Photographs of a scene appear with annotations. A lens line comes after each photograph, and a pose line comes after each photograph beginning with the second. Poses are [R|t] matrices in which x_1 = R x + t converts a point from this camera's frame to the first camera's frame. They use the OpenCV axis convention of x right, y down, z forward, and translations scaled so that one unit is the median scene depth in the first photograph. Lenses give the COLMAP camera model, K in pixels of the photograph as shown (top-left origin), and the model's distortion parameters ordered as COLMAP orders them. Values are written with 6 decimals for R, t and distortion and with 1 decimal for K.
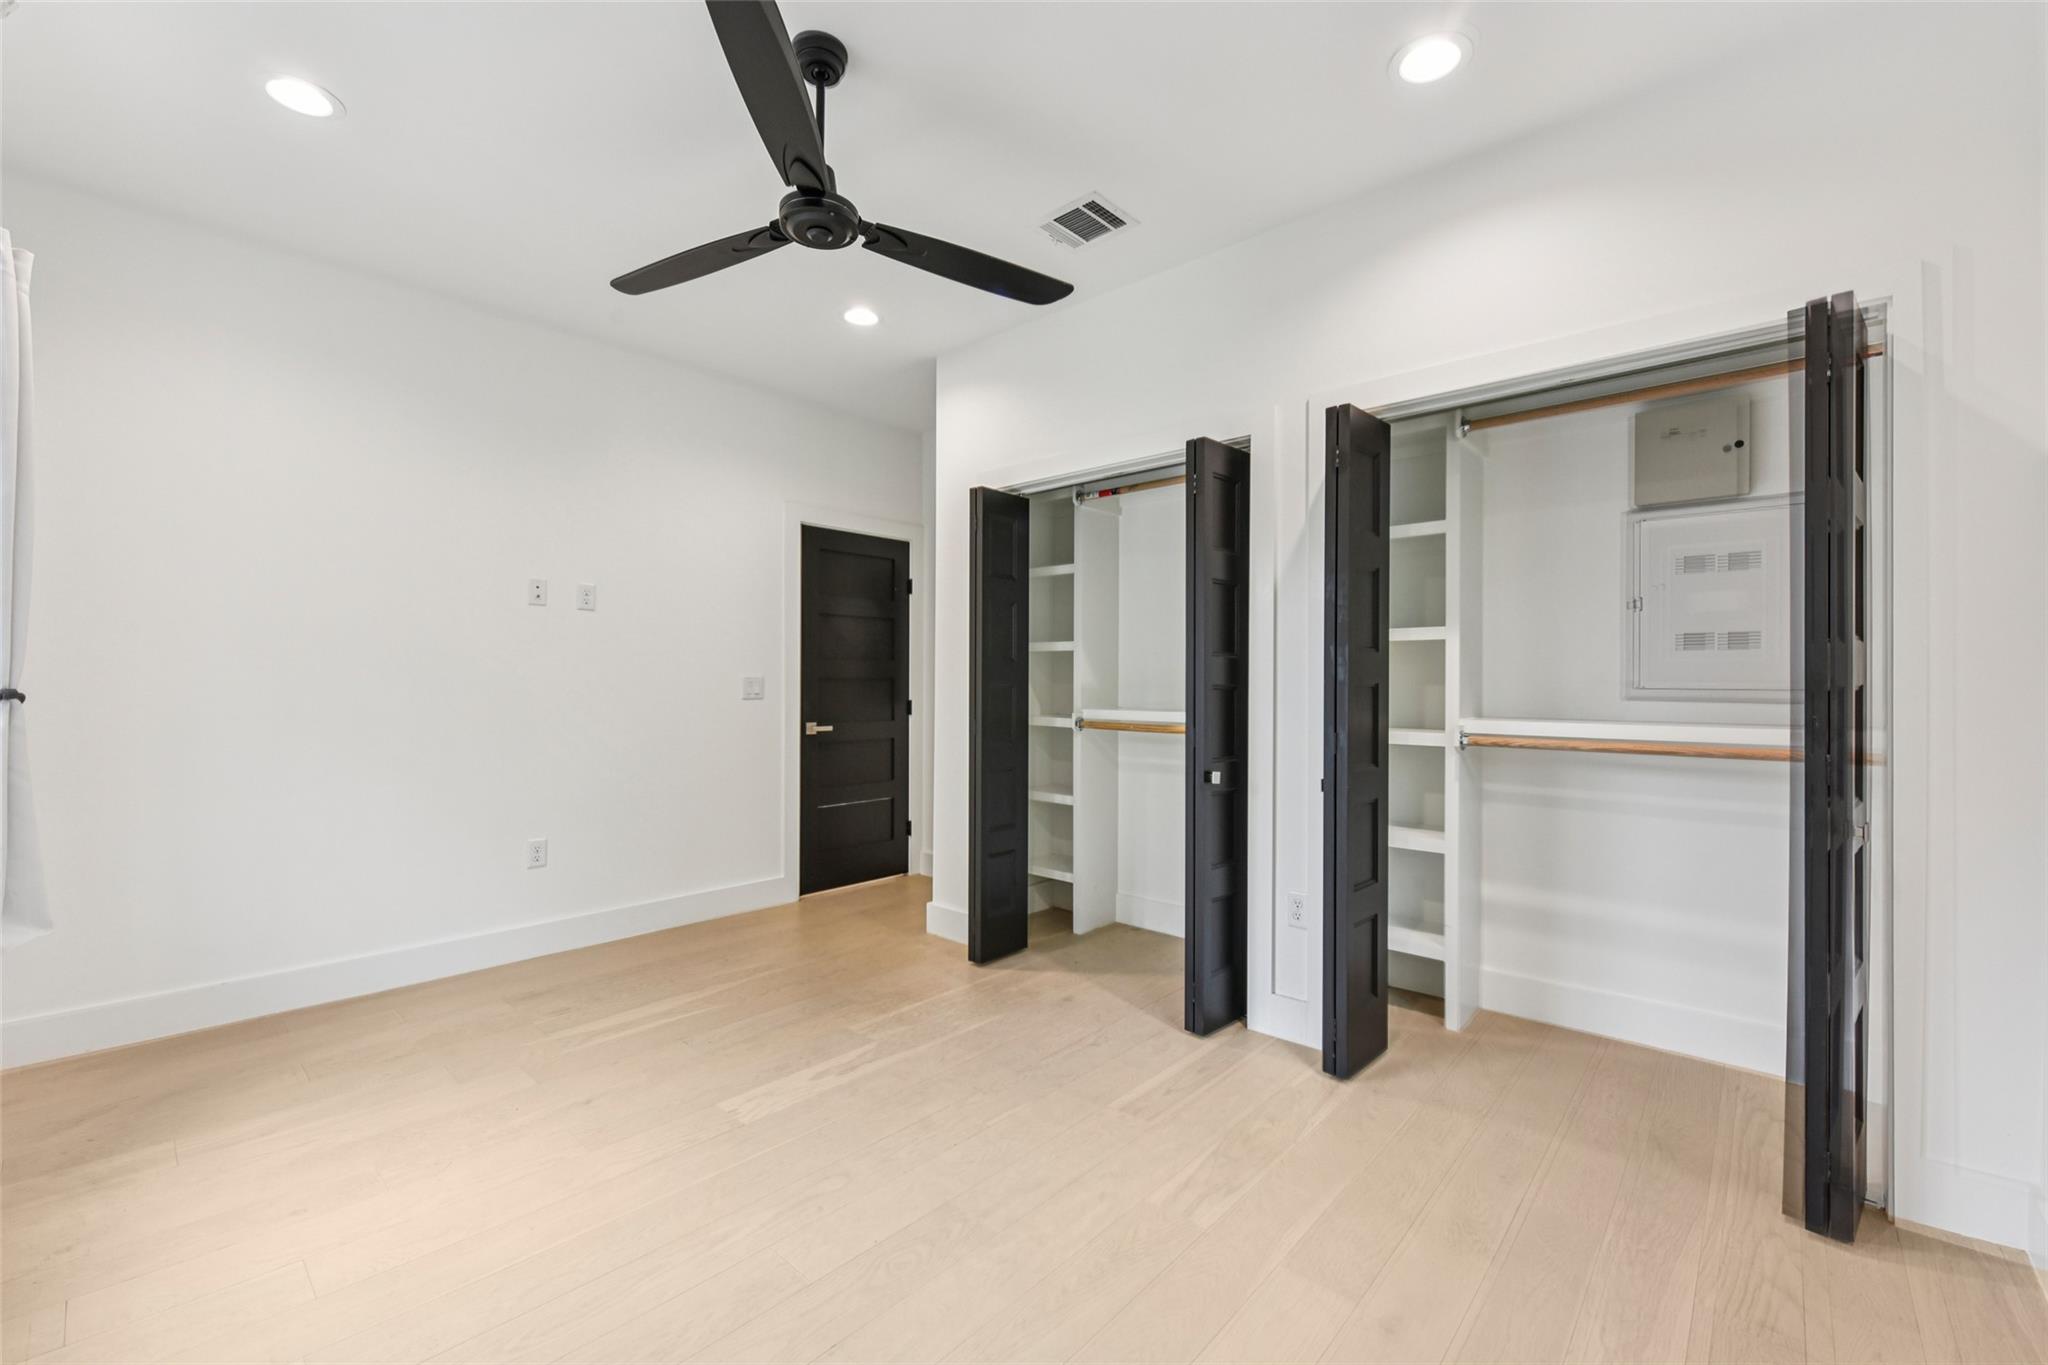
lens RADIAL K [[846.1, 0, 1025.9], [0, 846.1, 679.9], [0, 0, 1]] dist [0.000860, 0.000061]
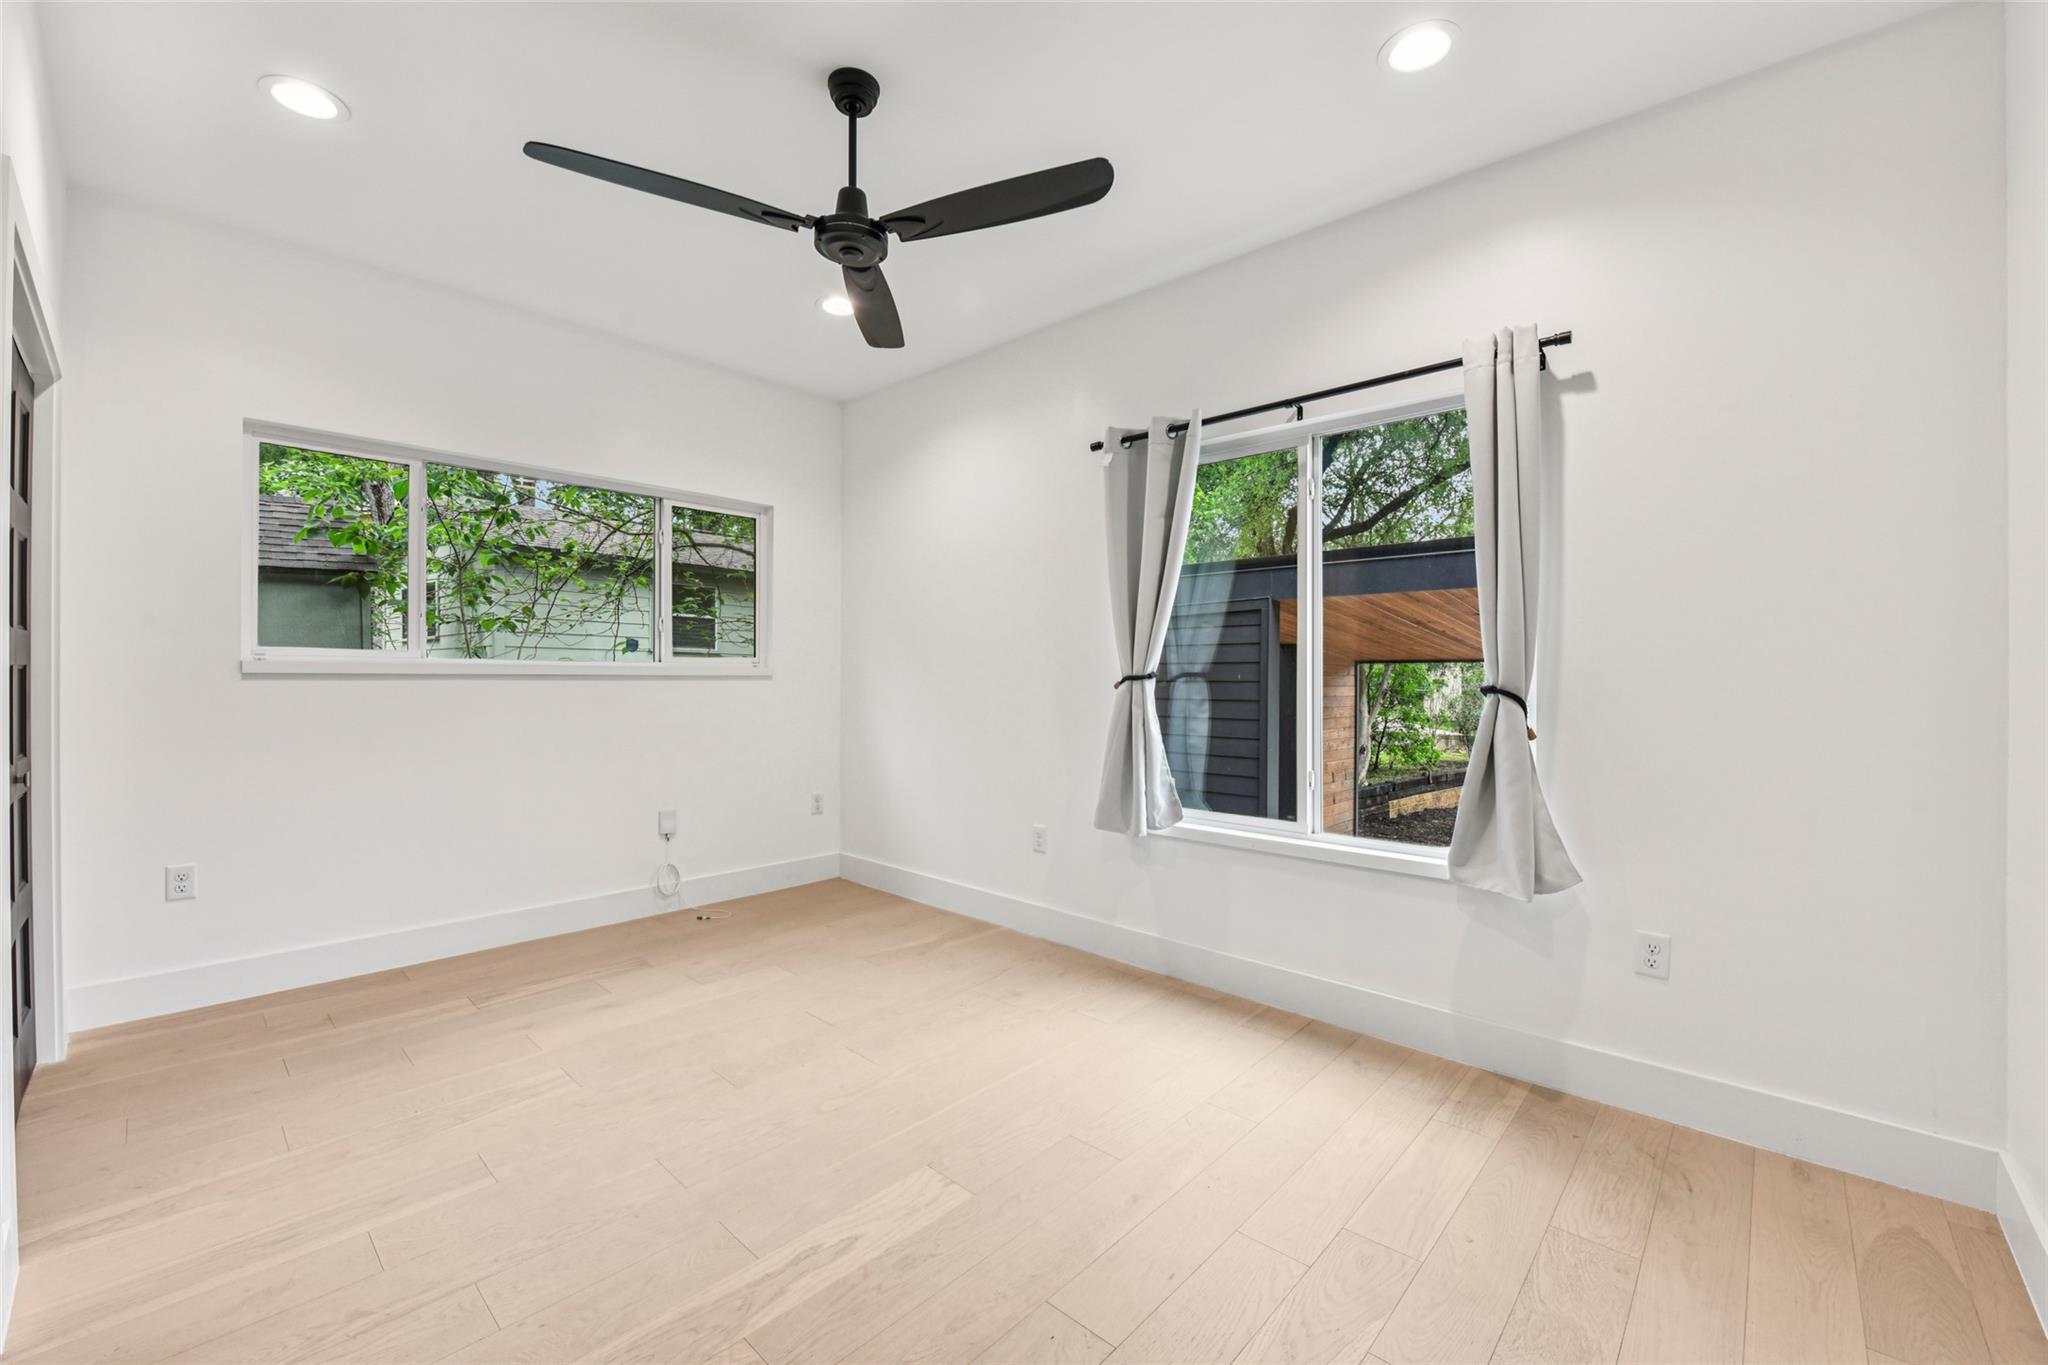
lens RADIAL K [[824.3, 0, 1026.0], [0, 824.3, 673.1], [0, 0, 1]] dist [-0.013941, -0.000164]
pose [[-0.999949, -0.008001, 0.006220, -0.384297], [-0.008027, 0.999959, -0.004152, 0.007196], [-0.006186, -0.004202, -0.999972, 1.642109]]
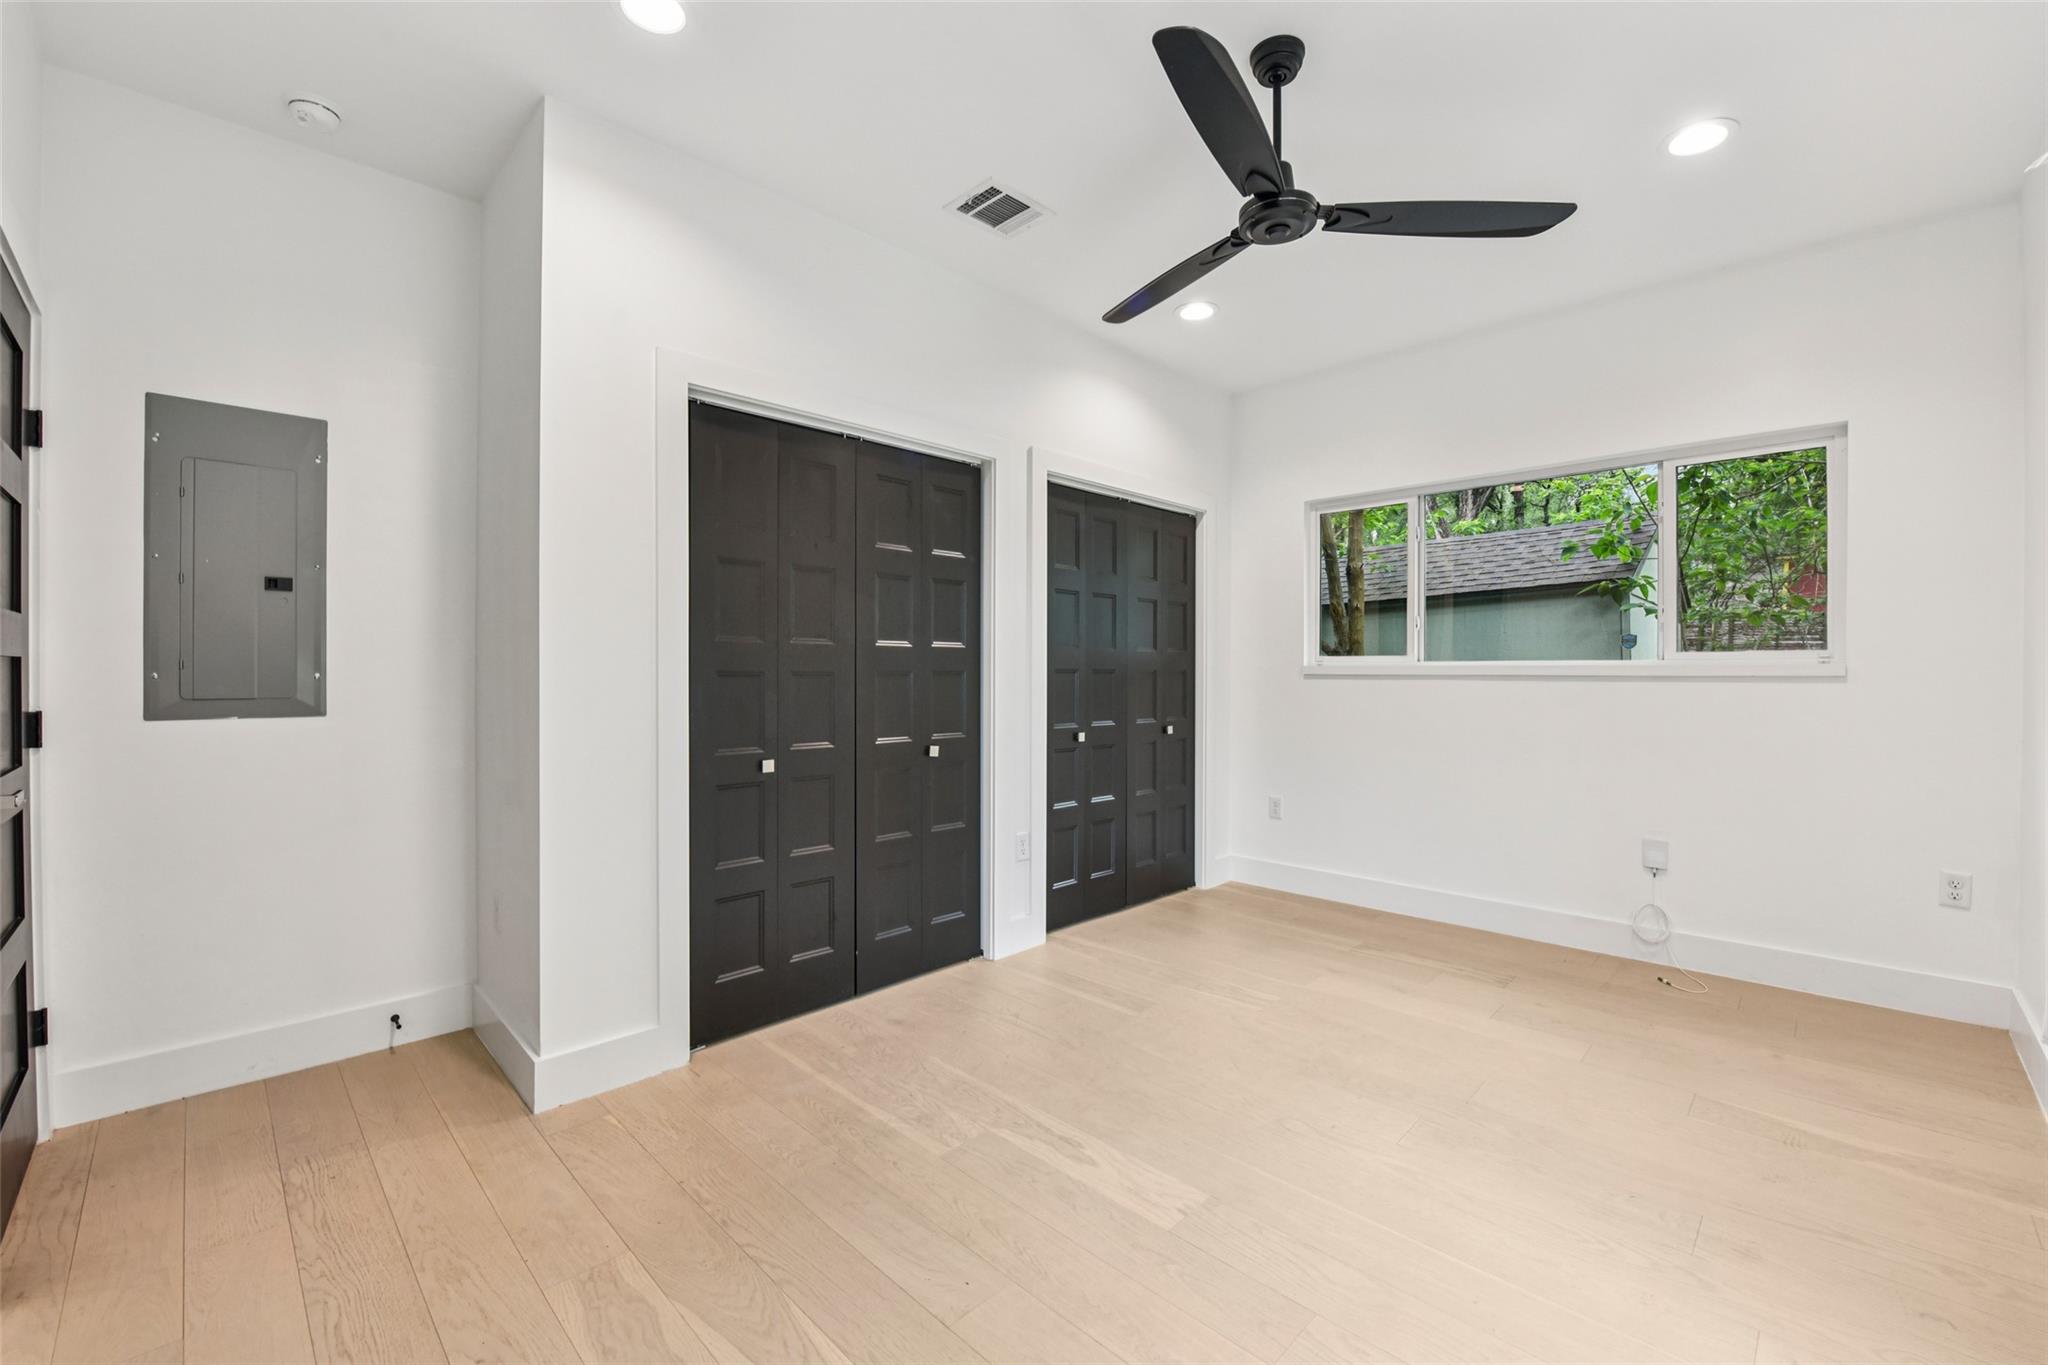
lens RADIAL K [[838.5, 0, 1047.9], [0, 838.5, 675.5], [0, 0, 1]] dist [-0.013580, -0.000192]
pose [[0.023550, -0.005283, 0.999709, -1.016554], [-0.003541, 0.999979, 0.005367, 0.006457], [-0.999716, -0.003667, 0.023531, 1.005740]]
